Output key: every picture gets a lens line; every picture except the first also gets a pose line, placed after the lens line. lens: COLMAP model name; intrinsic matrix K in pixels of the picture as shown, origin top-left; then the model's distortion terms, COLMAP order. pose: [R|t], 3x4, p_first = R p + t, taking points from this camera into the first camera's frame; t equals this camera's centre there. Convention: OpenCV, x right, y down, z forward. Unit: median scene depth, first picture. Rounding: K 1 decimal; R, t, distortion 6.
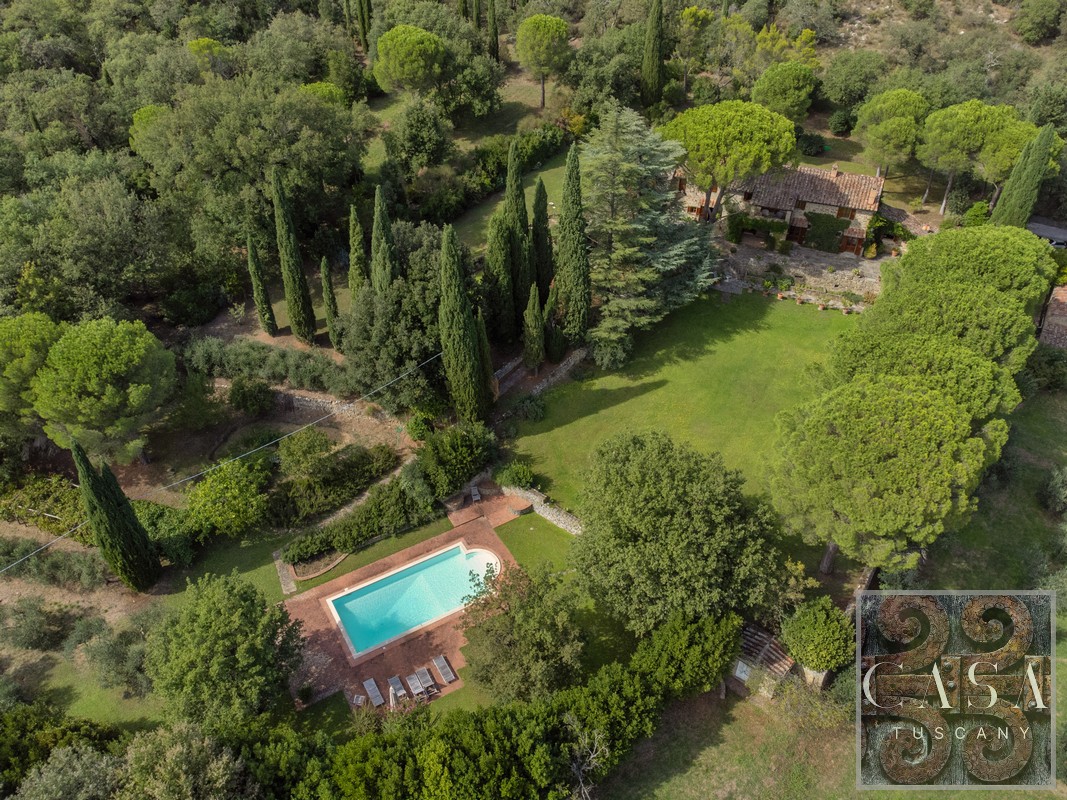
lens RADIAL K [[796.3, 0, 530.4], [0, 796.3, 398.6], [0, 0, 1]] dist [0.029024, -0.013839]
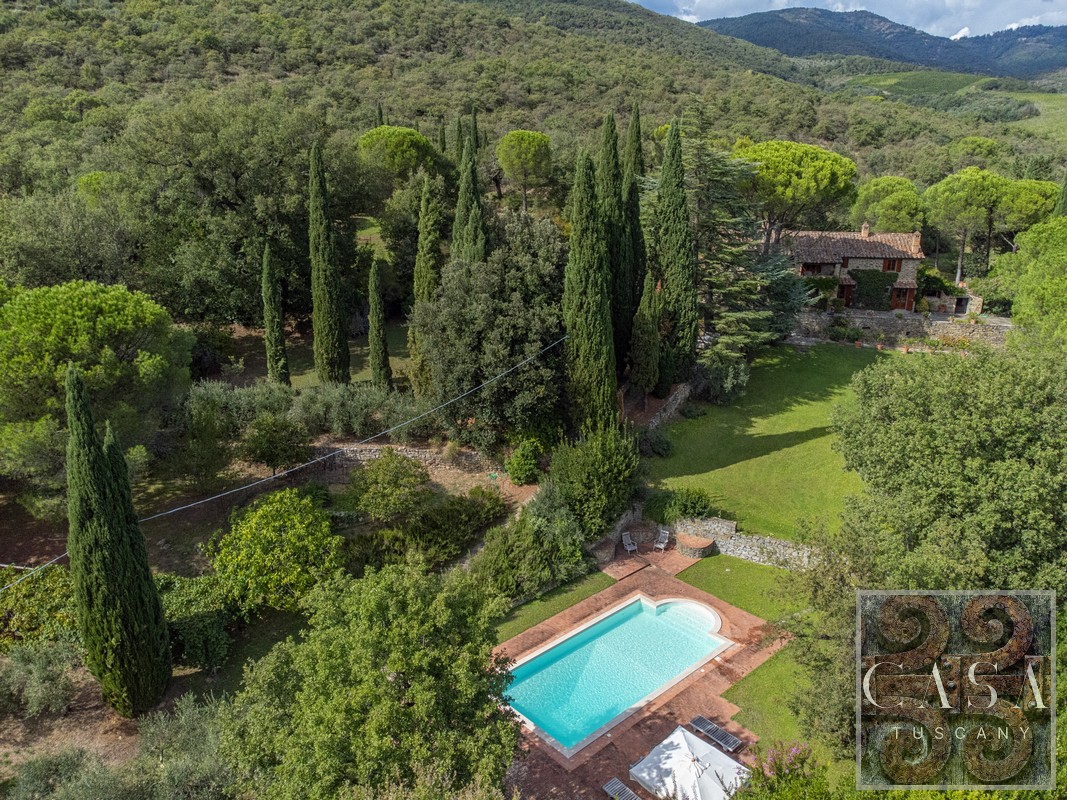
lens RADIAL K [[796.3, 0, 530.4], [0, 796.3, 398.6], [0, 0, 1]] dist [0.029024, -0.013839]
pose [[0.978194, -0.067348, 0.196472, -0.254886], [0.132811, 0.930118, -0.342406, 0.211301], [-0.159682, 0.361033, 0.918780, 0.304914]]
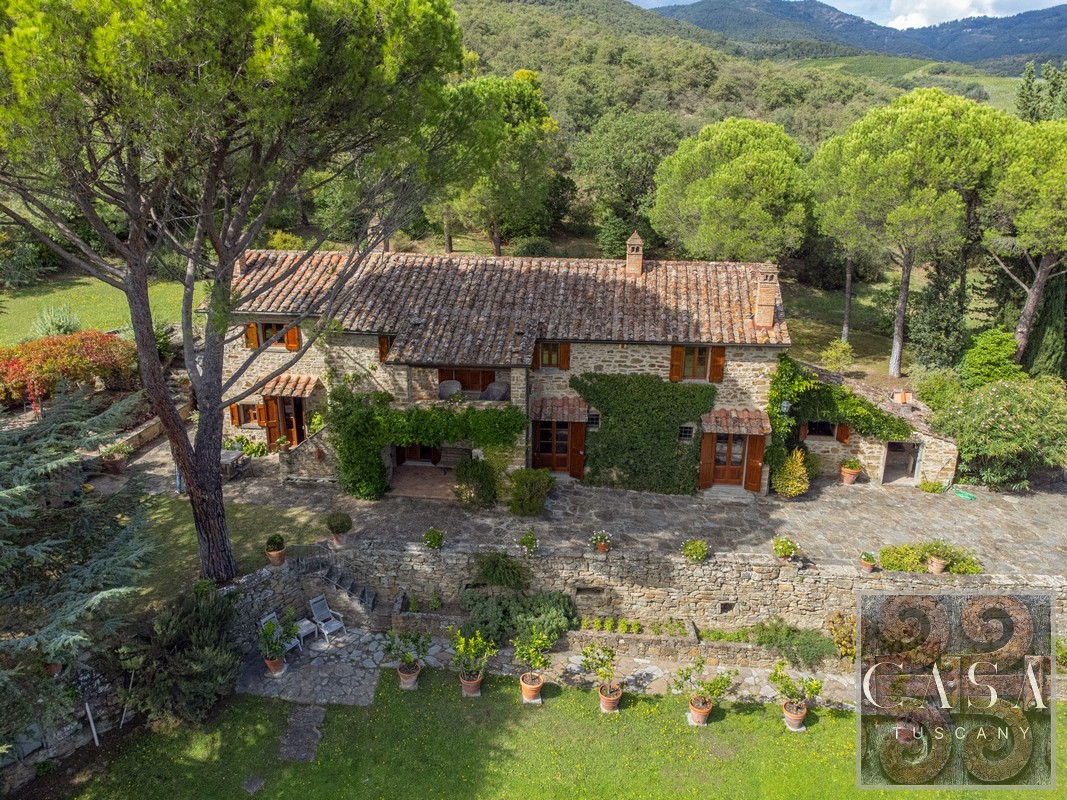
lens RADIAL K [[789.0, 0, 533.5], [0, 789.0, 400.0], [0, 0, 1]] dist [0.008027, 0.001473]
pose [[0.966716, -0.081722, 0.242449, 0.302330], [0.159147, 0.934047, -0.319730, -0.152985], [-0.200330, 0.347674, 0.915964, 0.864668]]
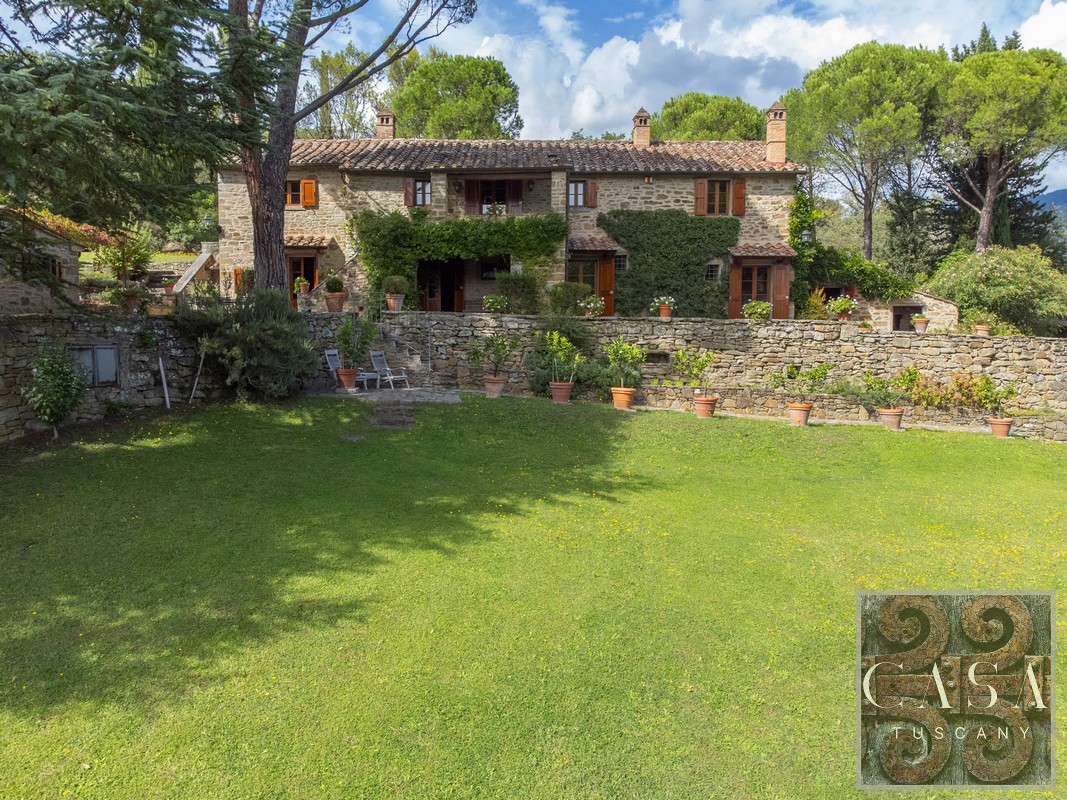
lens RADIAL K [[807.4, 0, 521.8], [0, 807.4, 410.1], [0, 0, 1]] dist [-0.000447, -0.007475]
pose [[0.929076, -0.047300, 0.366852, 0.232501], [0.238063, 0.835538, -0.495179, -0.022064], [-0.283097, 0.547393, 0.787539, 0.955685]]
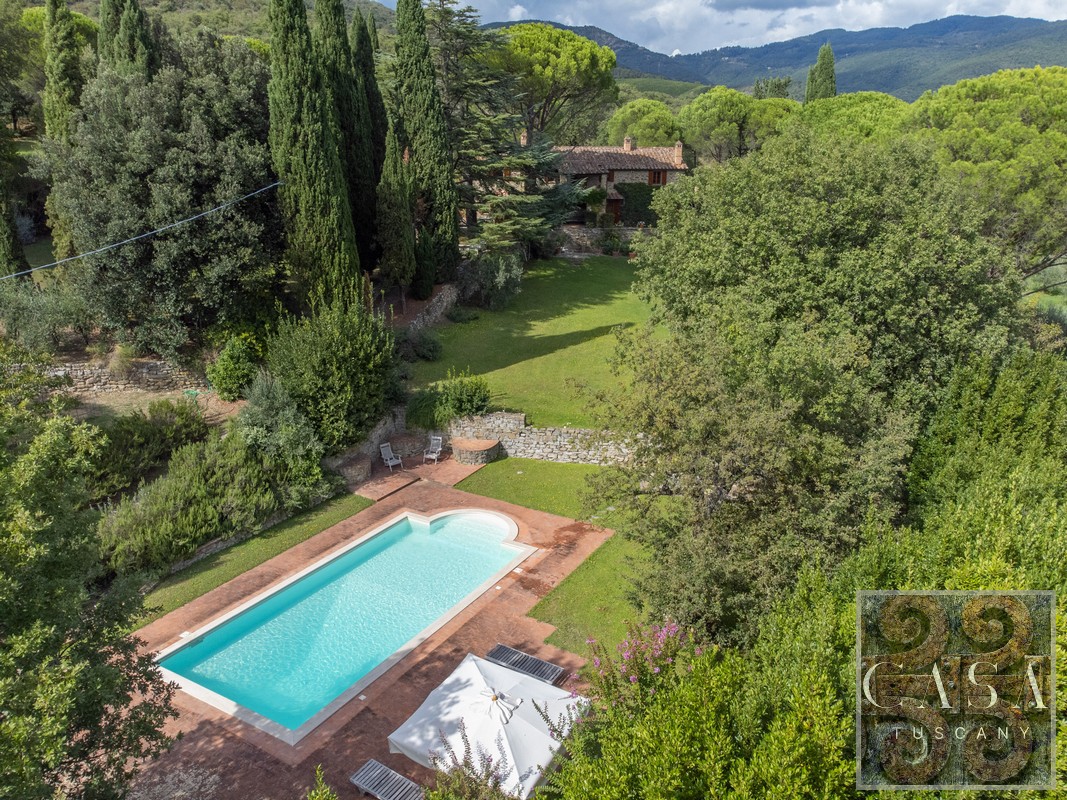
lens RADIAL K [[796.3, 0, 530.4], [0, 796.3, 398.6], [0, 0, 1]] dist [0.029024, -0.013839]
pose [[0.877555, -0.144054, 0.457325, -0.199750], [0.300031, 0.908969, -0.289407, 0.241674], [-0.374004, 0.391182, 0.840891, 0.472783]]
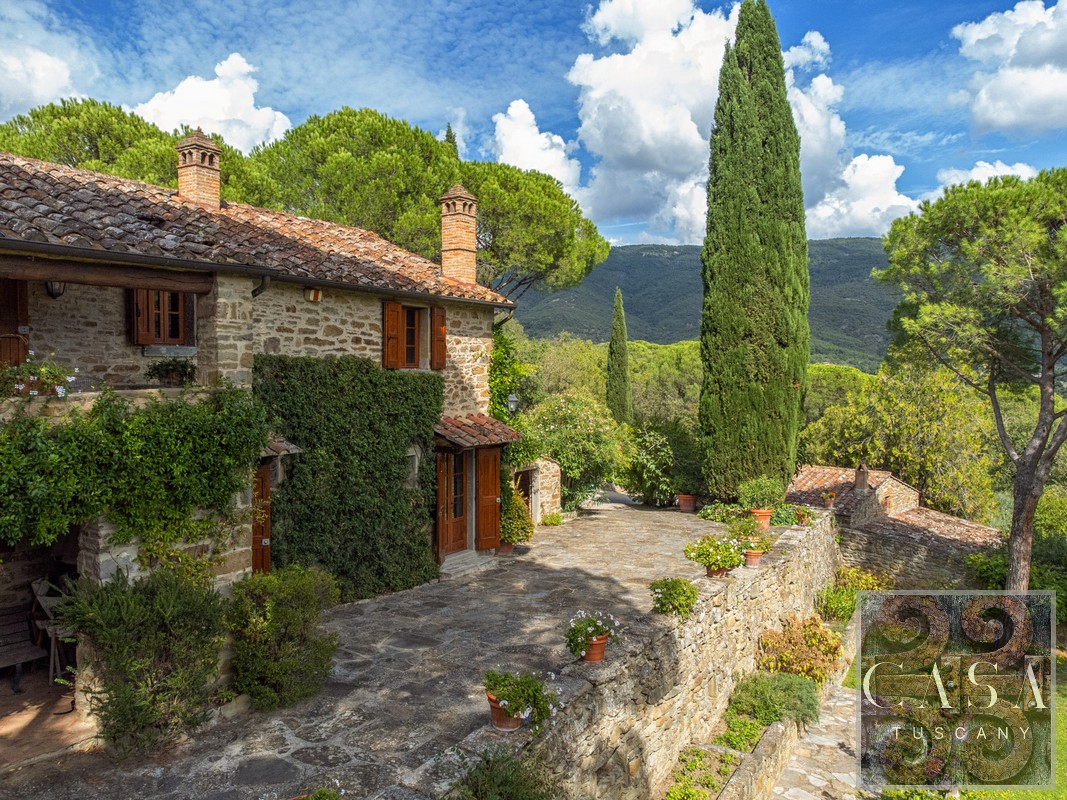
lens RADIAL K [[789.0, 0, 533.5], [0, 789.0, 400.0], [0, 0, 1]] dist [0.008027, 0.001473]
pose [[0.228240, -0.036574, 0.972918, 0.269326], [0.599419, 0.792727, -0.110820, -0.217237], [-0.767205, 0.608479, 0.202855, 1.118052]]
